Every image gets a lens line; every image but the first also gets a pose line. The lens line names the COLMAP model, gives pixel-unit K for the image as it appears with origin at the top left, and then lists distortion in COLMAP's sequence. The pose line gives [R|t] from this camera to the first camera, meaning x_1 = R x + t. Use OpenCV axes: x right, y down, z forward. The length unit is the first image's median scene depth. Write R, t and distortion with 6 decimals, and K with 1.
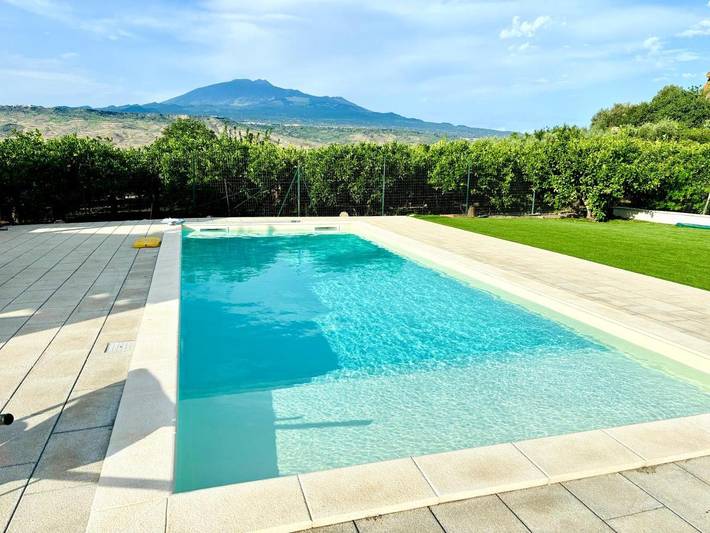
lens RADIAL K [[537.2, 0, 355.0], [0, 537.2, 266.5], [0, 0, 1]] dist [0.000530, 0.005993]
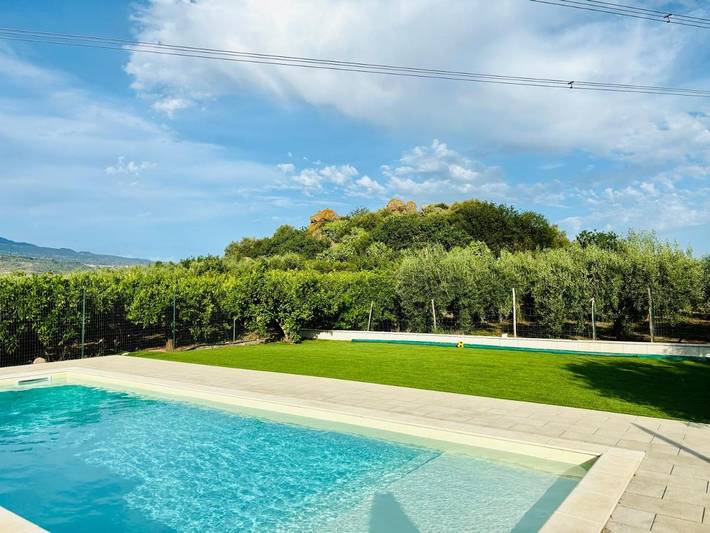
lens RADIAL K [[530.5, 0, 355.0], [0, 530.5, 266.5], [0, 0, 1]] dist [-0.006796, -0.005554]
pose [[0.782349, 0.004234, 0.622826, -0.131136], [0.138662, 0.973697, -0.180796, -0.020122], [-0.607209, 0.227808, 0.761184, 0.033652]]
